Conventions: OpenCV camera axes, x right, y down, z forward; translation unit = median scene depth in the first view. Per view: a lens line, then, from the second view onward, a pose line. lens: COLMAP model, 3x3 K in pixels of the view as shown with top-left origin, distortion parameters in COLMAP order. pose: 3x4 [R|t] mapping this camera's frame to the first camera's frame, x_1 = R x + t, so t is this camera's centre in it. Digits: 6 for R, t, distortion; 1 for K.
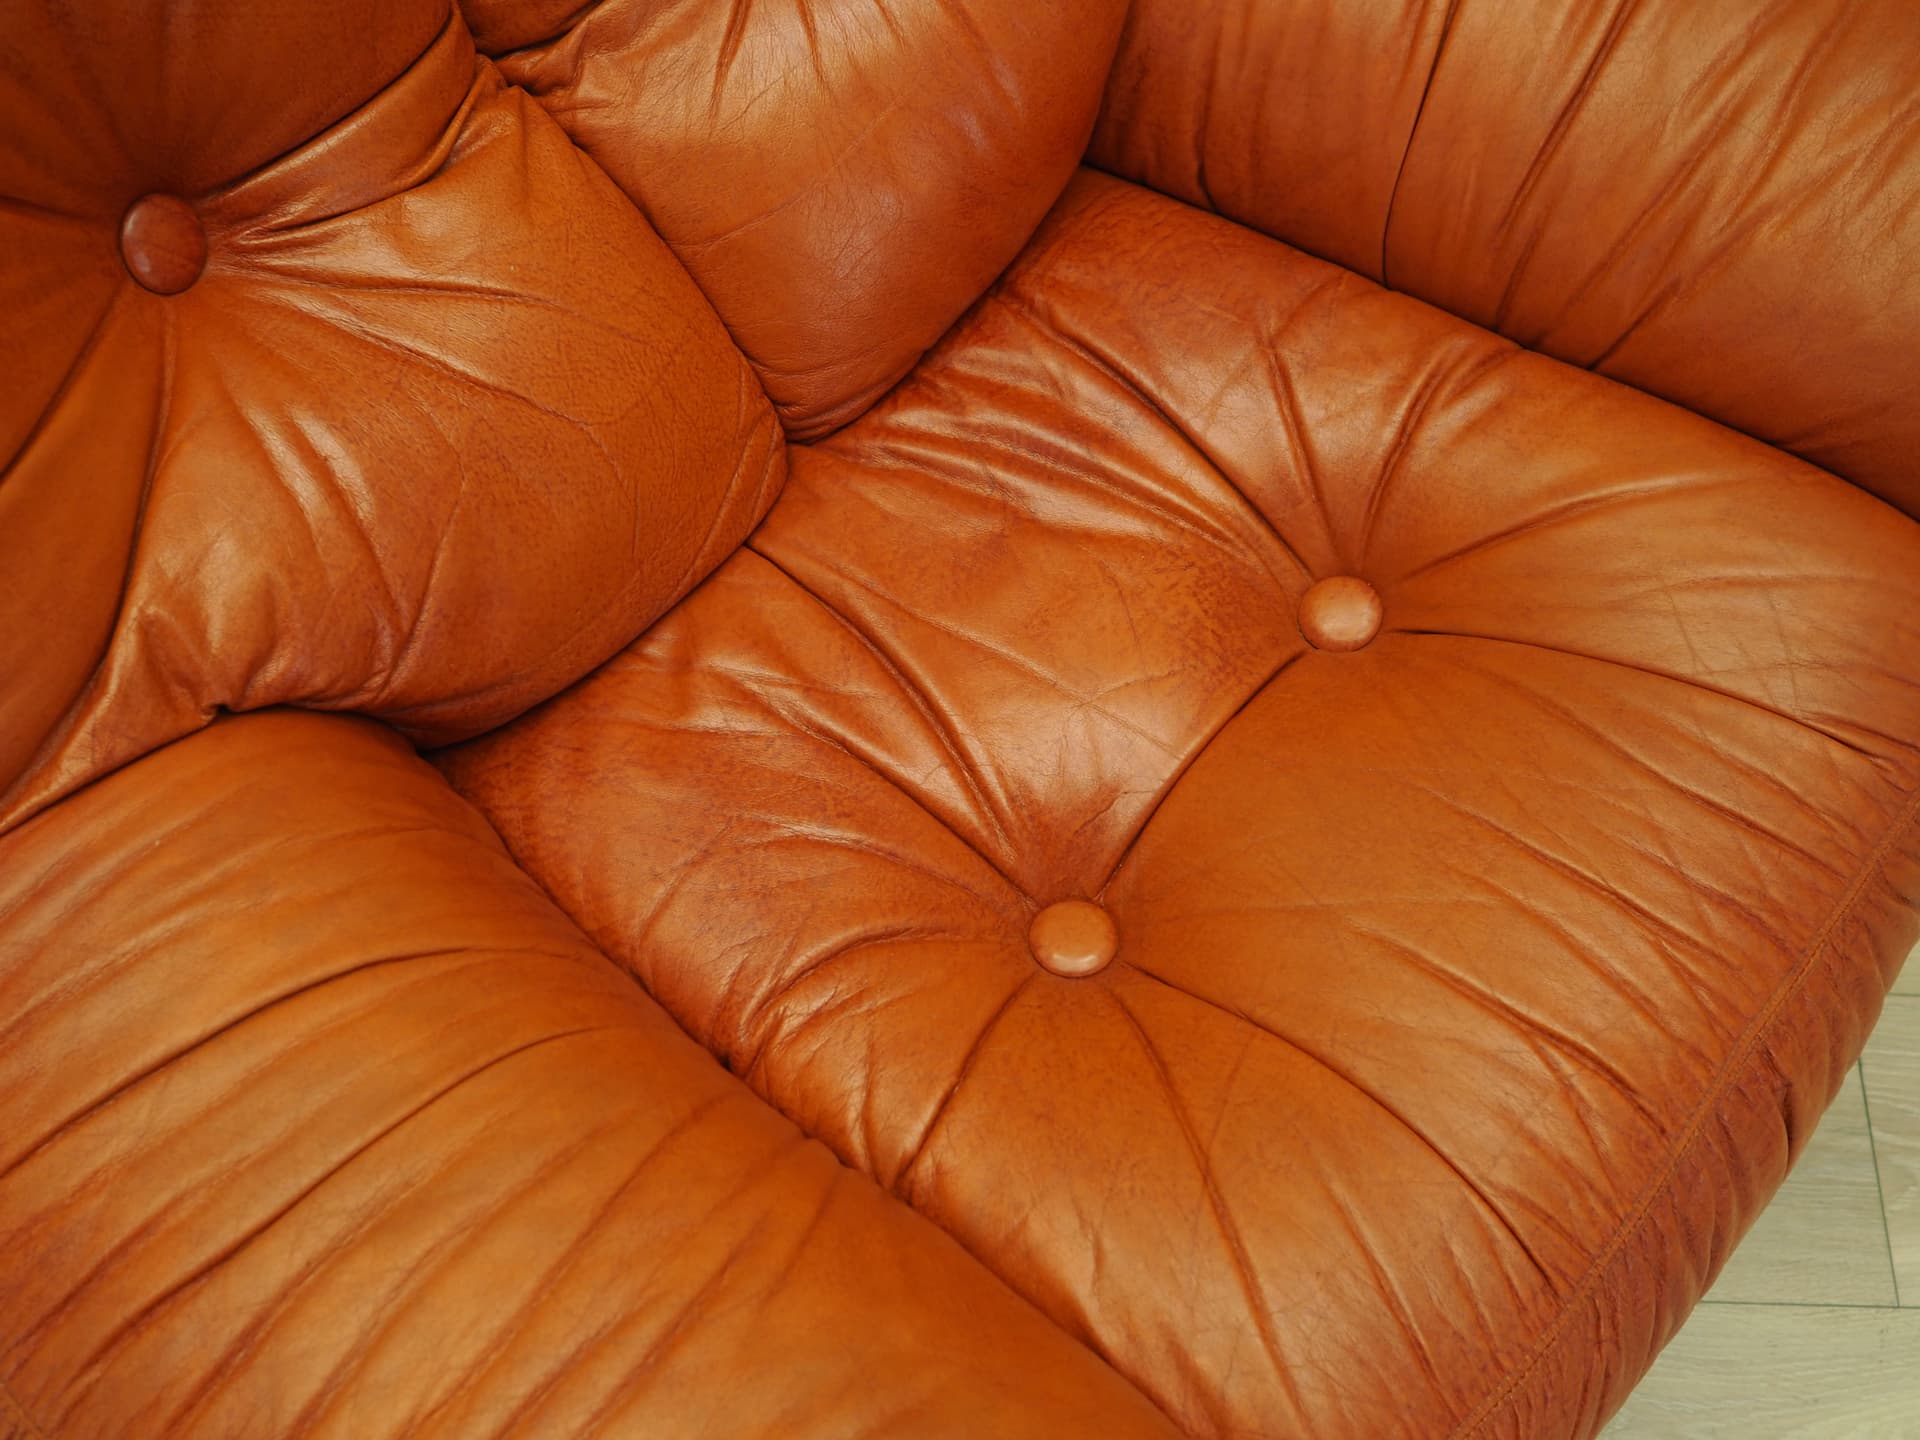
lens RADIAL K [[2085.7, 0, 909.4], [0, 2085.7, 743.4], [0, 0, 1]] dist [-0.013794, -0.006270]
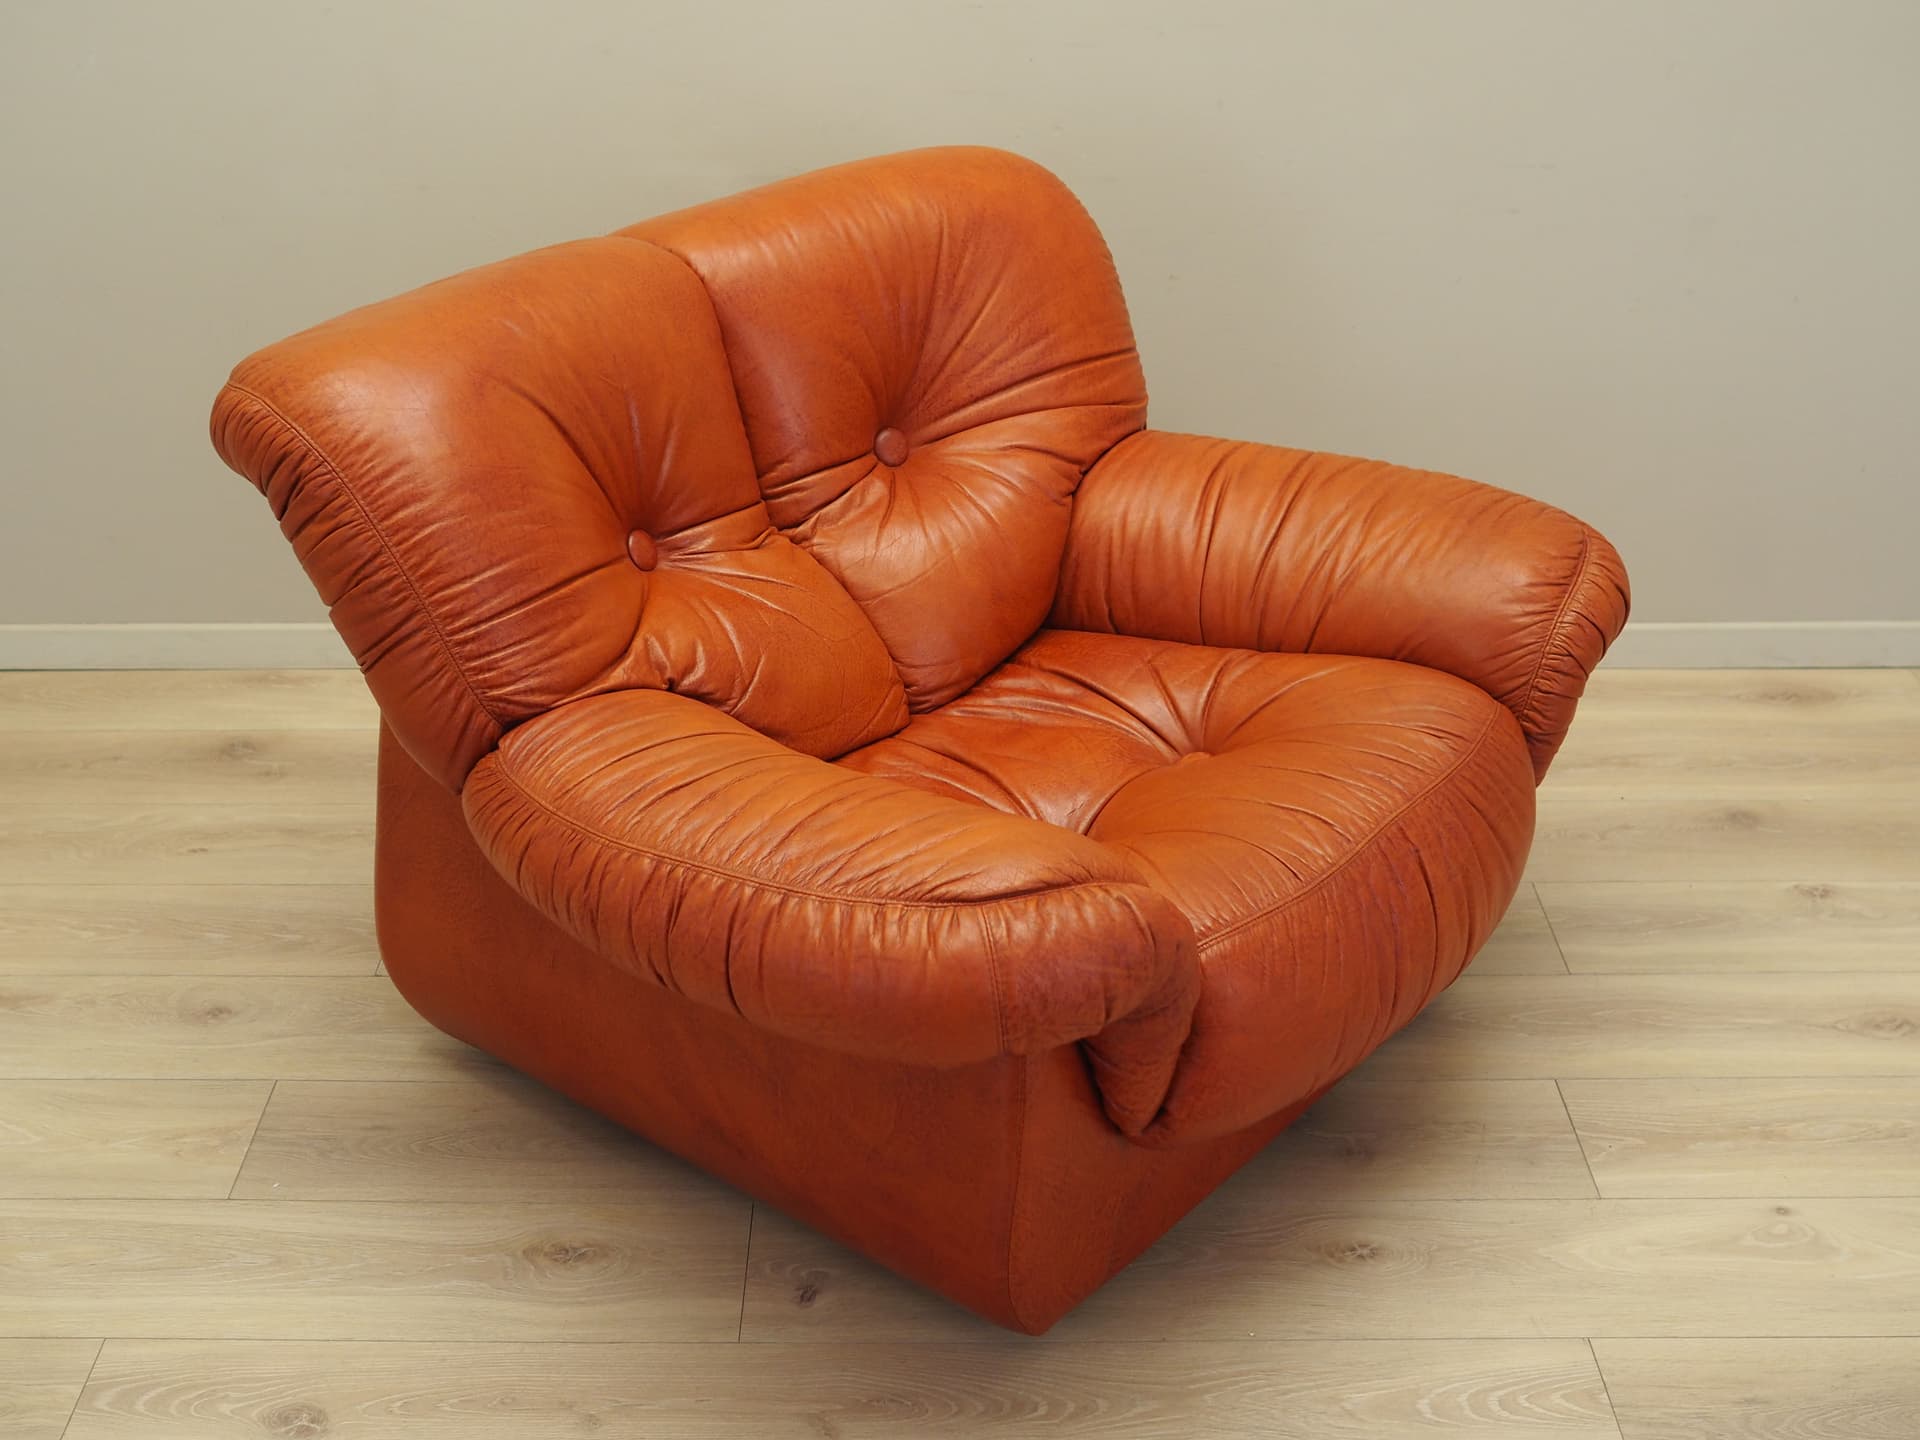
lens RADIAL K [[2085.7, 0, 909.4], [0, 2085.7, 743.4], [0, 0, 1]] dist [-0.013794, -0.006270]
pose [[0.999872, -0.011977, 0.010584, -0.081371], [0.015878, 0.820235, -0.571807, 1.037824], [-0.001833, 0.571902, 0.820320, -0.618182]]
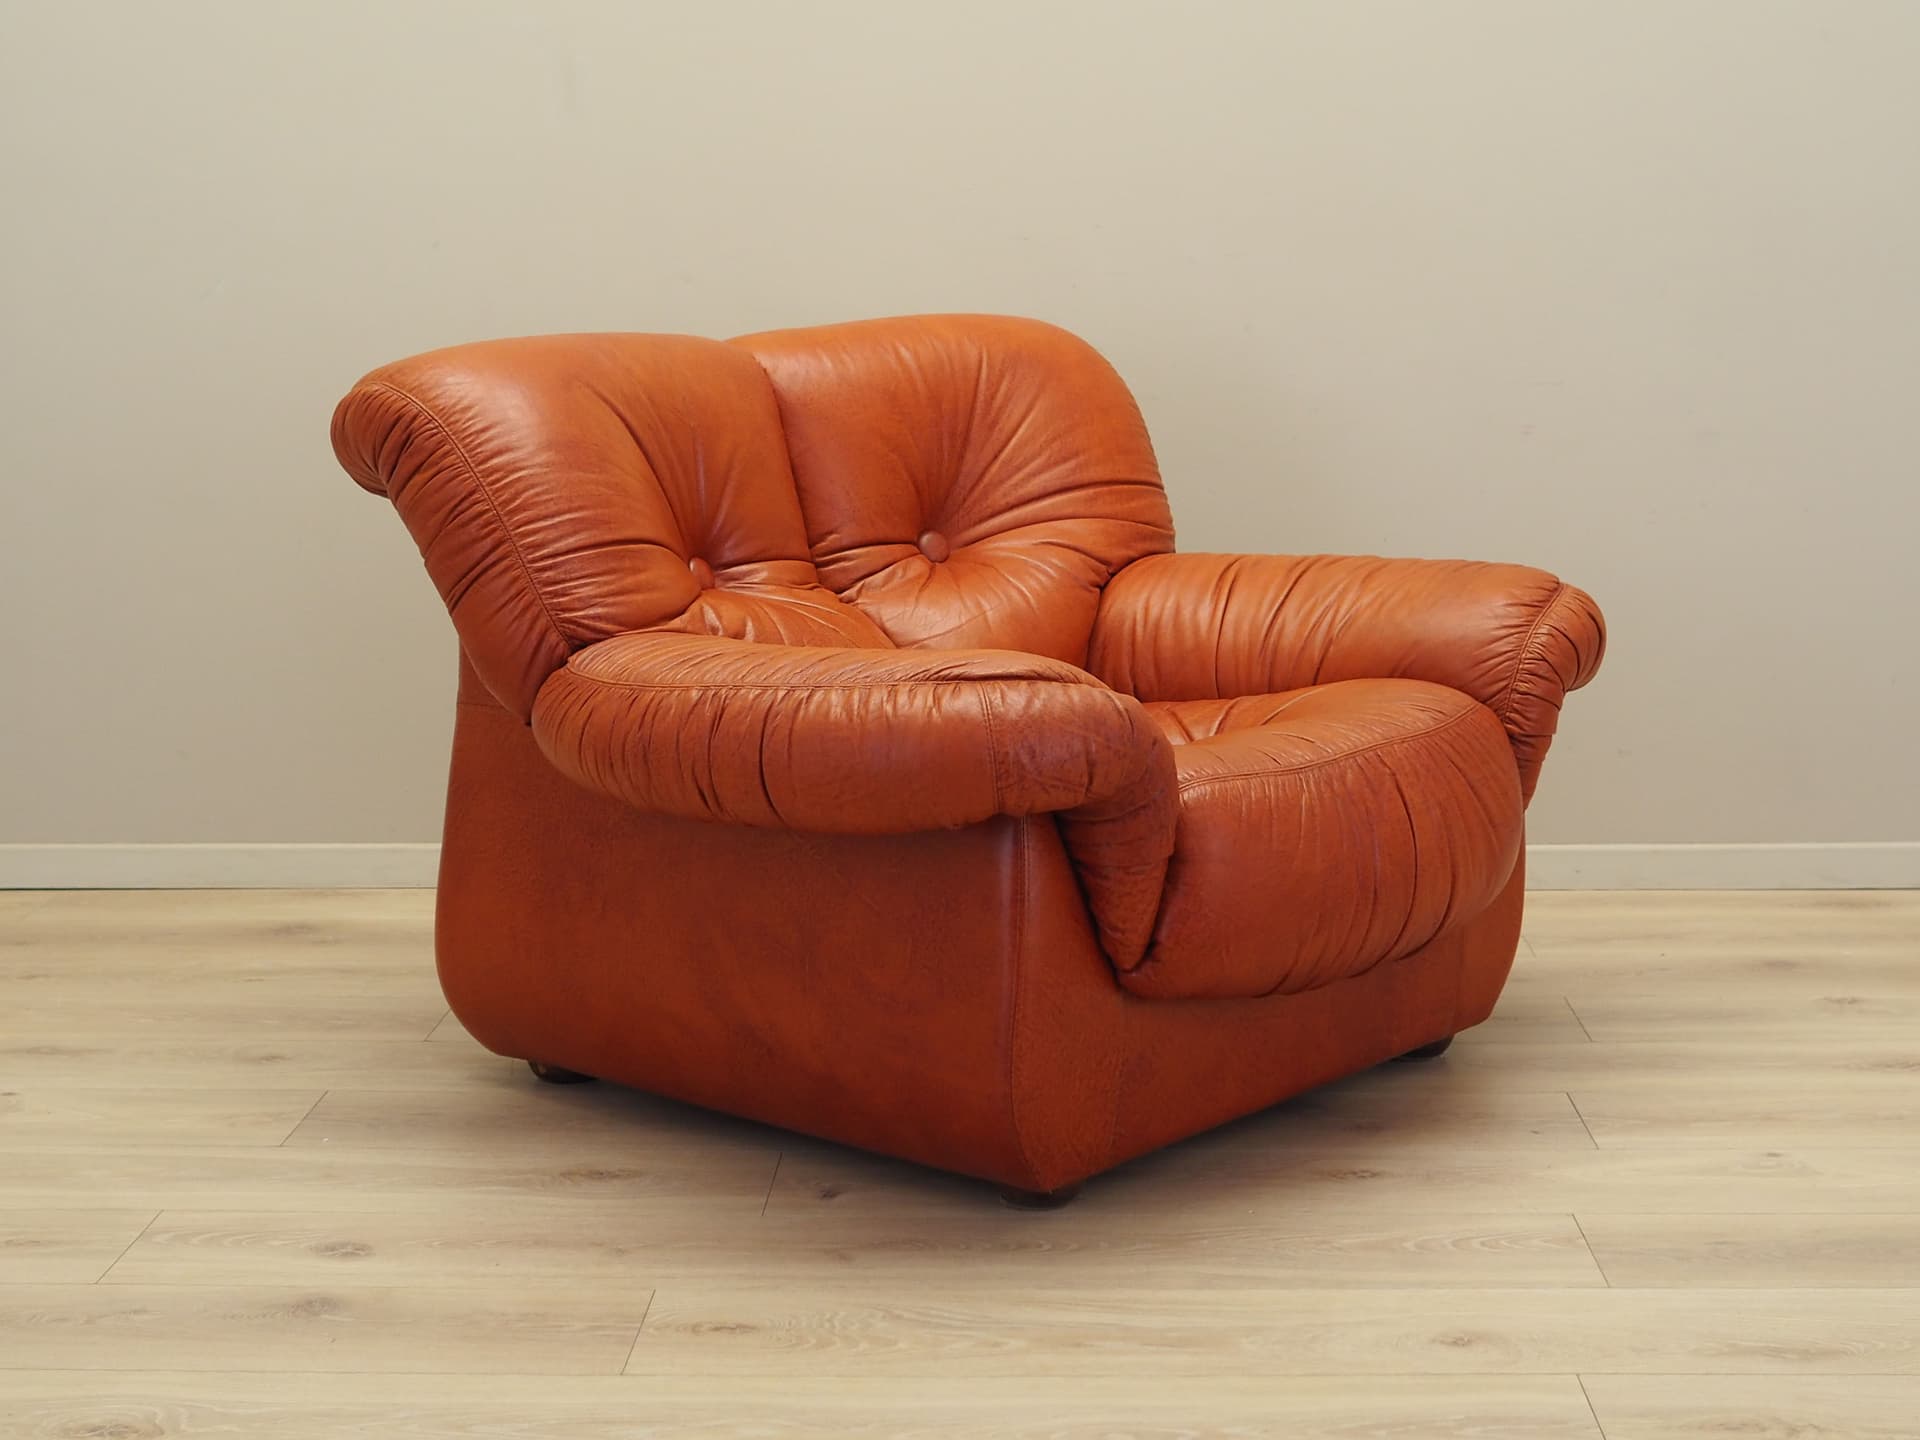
lens RADIAL K [[2357.2, 0, 960.0], [0, 2357.2, 720.0], [0, 0, 1]] dist [-0.011029, -0.018892]
pose [[0.999972, -0.002806, -0.006965, -0.025479], [-0.003601, 0.634776, -0.772688, 1.731514], [0.006589, 0.772691, 0.634748, -0.556722]]
